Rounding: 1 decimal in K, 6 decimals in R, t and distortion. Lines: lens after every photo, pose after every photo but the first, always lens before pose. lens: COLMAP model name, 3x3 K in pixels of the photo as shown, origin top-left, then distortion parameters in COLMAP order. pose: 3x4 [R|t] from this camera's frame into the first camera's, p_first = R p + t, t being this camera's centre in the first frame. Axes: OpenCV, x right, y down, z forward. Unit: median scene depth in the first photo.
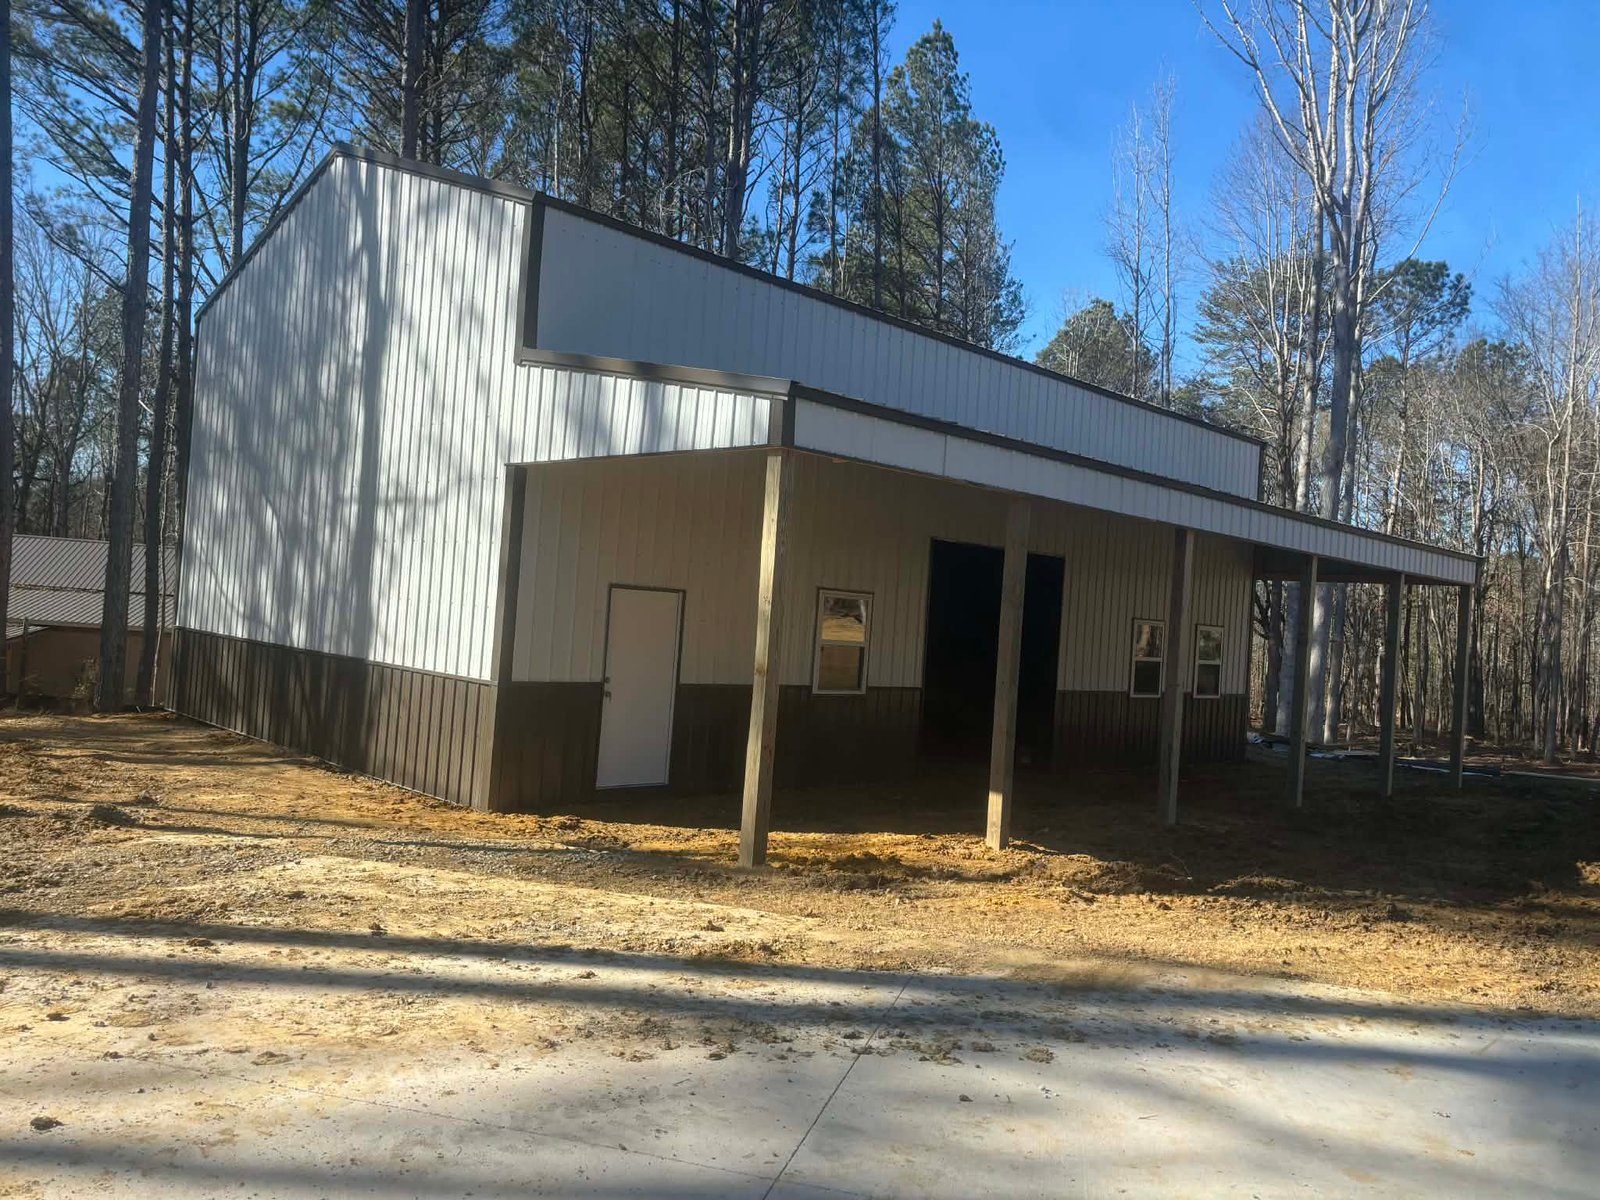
lens RADIAL K [[1204.7, 0, 795.7], [0, 1204.7, 607.8], [0, 0, 1]] dist [0.018236, 0.000923]
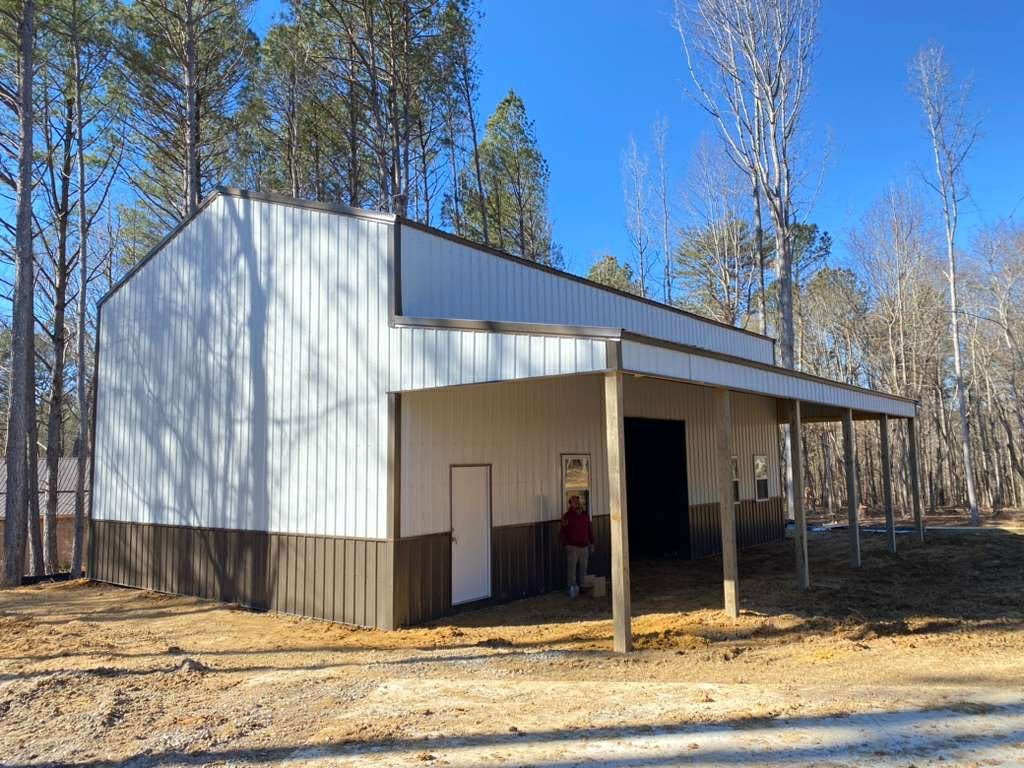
lens RADIAL K [[779.9, 0, 512.0], [0, 779.9, 384.0], [0, 0, 1]] dist [0.045533, -0.079664]
pose [[0.988434, -0.073259, 0.132781, -0.194681], [0.085280, 0.992532, -0.087224, -0.027918], [-0.125399, 0.097539, 0.987300, 0.016522]]
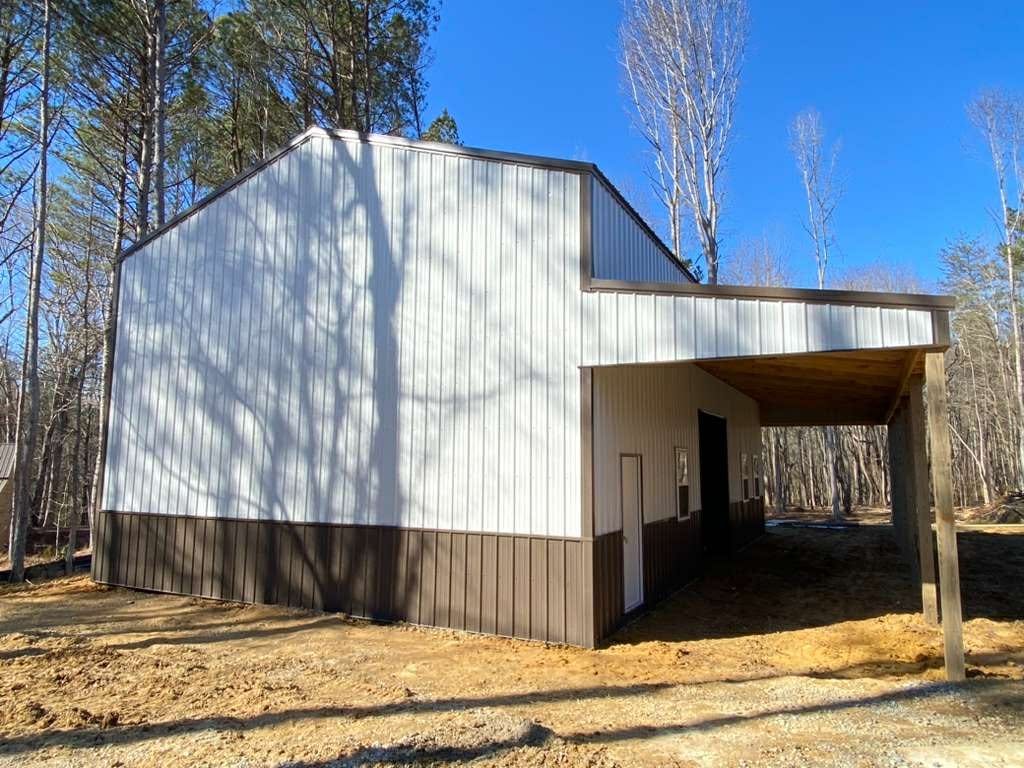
lens RADIAL K [[701.7, 0, 513.1], [0, 701.7, 379.2], [0, 0, 1]] dist [0.066146, -0.105002]
pose [[0.946514, -0.026142, 0.321603, -0.502234], [0.058918, 0.993958, -0.092605, -0.036067], [-0.317239, 0.106600, 0.942335, 0.284785]]
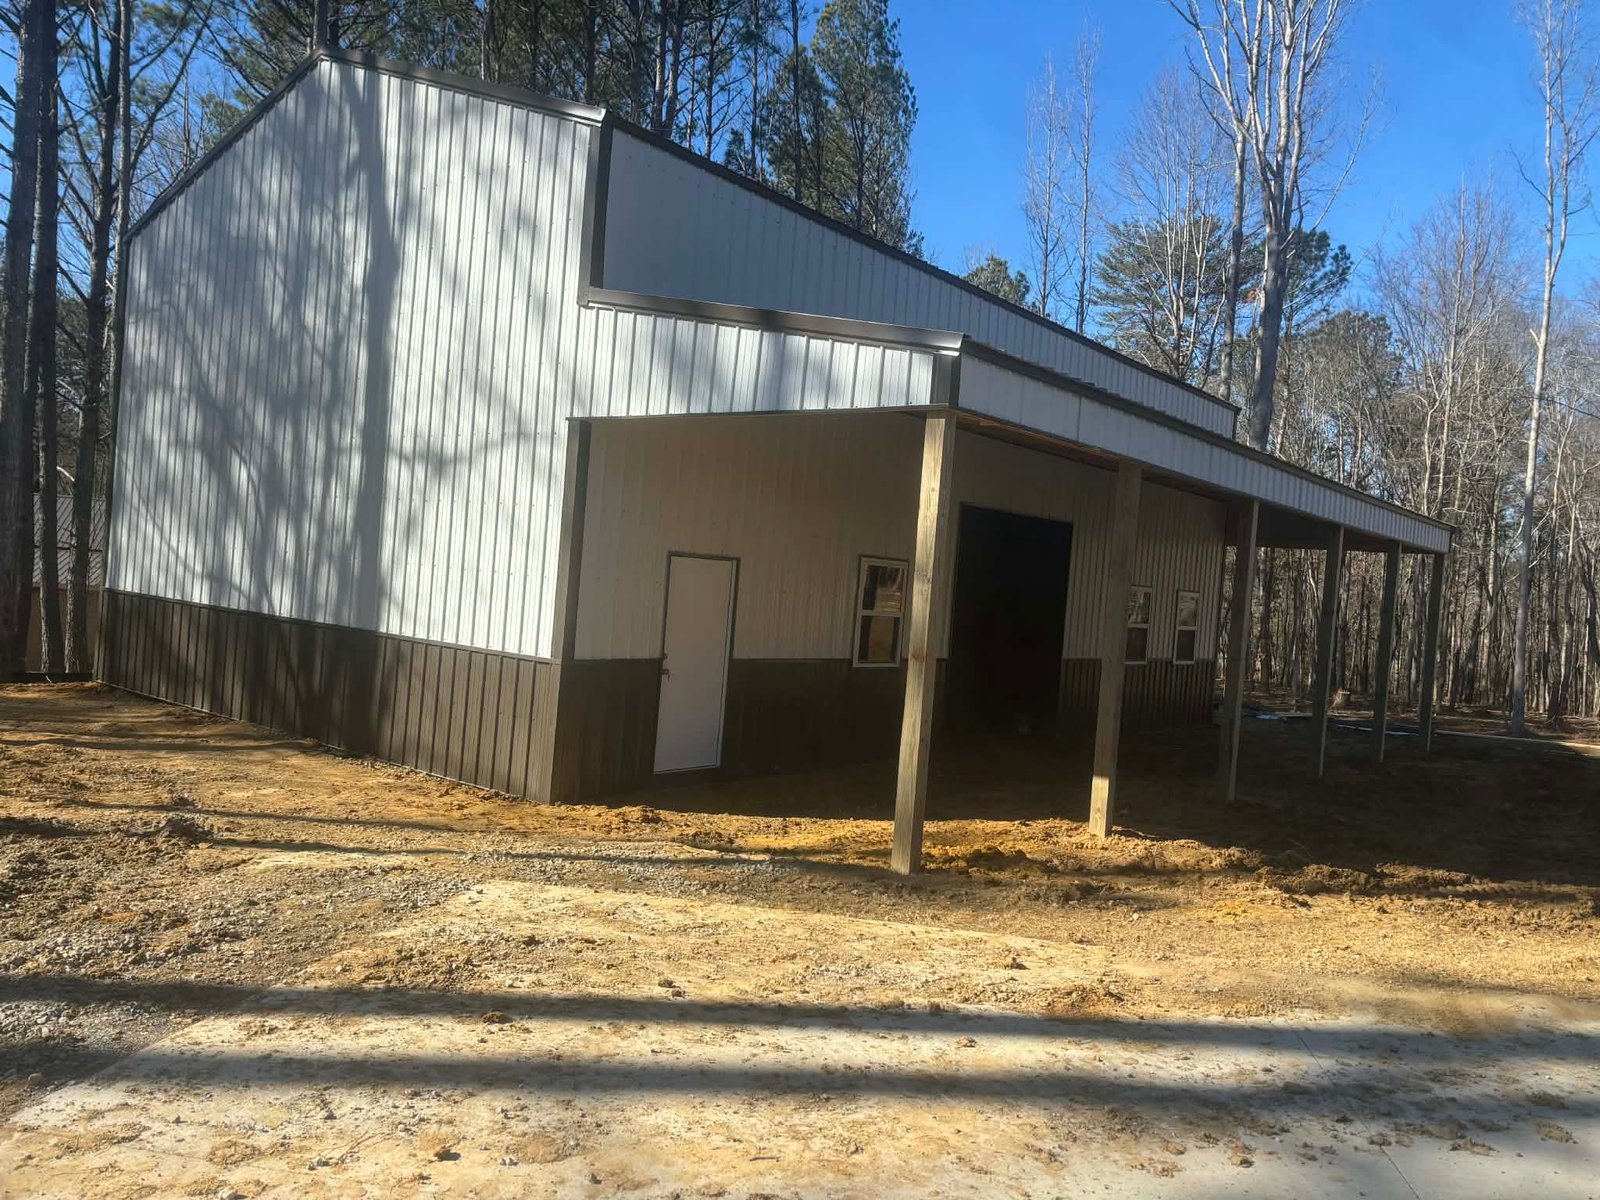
lens RADIAL K [[1210.8, 0, 805.2], [0, 1210.8, 601.5], [0, 0, 1]] dist [0.029262, -0.013849]
pose [[0.993054, 0.004369, 0.117581, -0.155096], [-0.008295, 0.999423, 0.032929, -0.012435], [-0.117370, -0.033675, 0.992517, 0.072618]]
